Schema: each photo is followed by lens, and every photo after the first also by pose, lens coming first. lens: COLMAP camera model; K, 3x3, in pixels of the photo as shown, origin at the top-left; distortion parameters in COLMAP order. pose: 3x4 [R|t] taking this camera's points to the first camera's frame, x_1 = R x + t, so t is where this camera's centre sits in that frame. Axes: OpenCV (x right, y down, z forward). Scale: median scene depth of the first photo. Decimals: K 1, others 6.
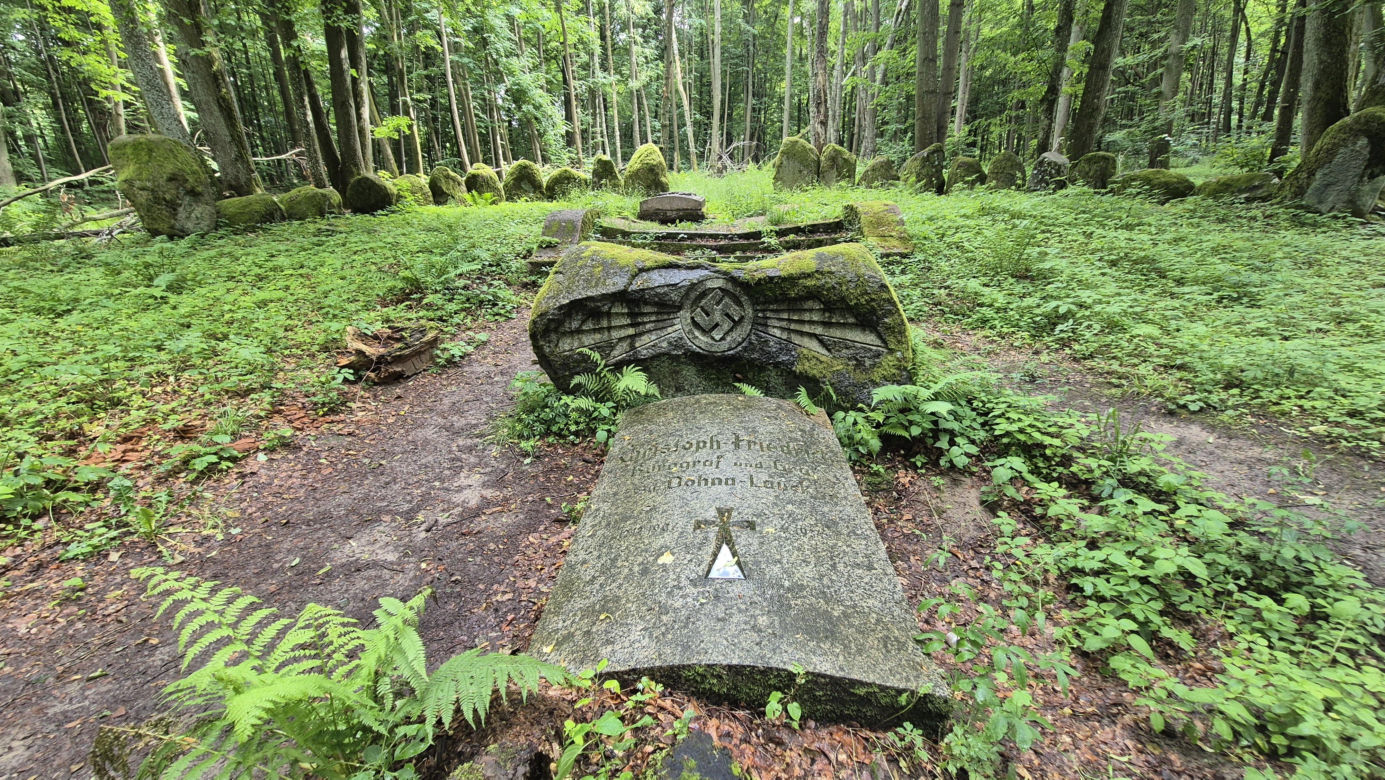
lens RADIAL K [[566.8, 0, 699.7], [0, 566.8, 390.4], [0, 0, 1]] dist [-0.002227, 0.001081]
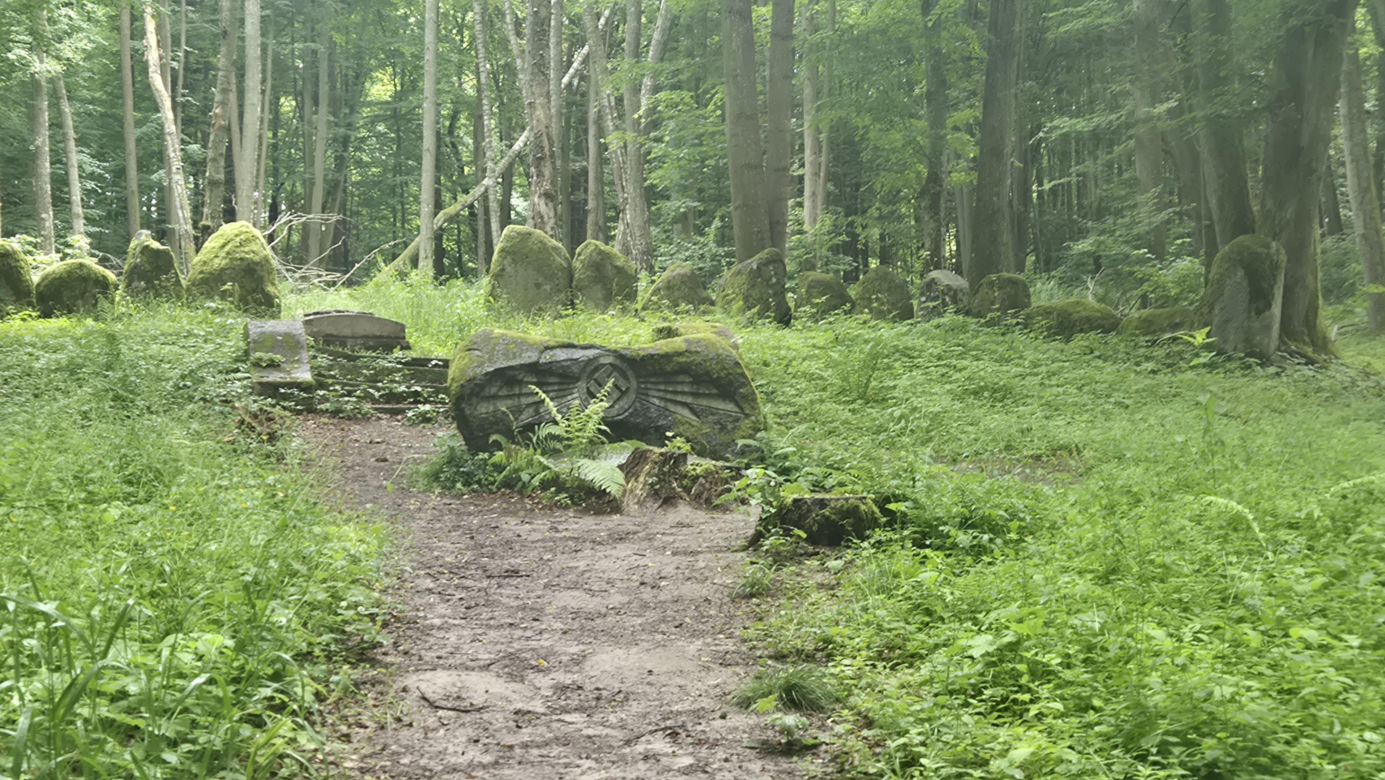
lens RADIAL K [[1797.1, 0, 682.1], [0, 1797.1, 395.2], [0, 0, 1]] dist [0.051174, -0.083266]
pose [[0.949849, 0.019386, 0.312106, -0.425616], [0.077483, 0.952362, -0.294961, 0.431099], [-0.302956, 0.304352, 0.903099, -1.046695]]
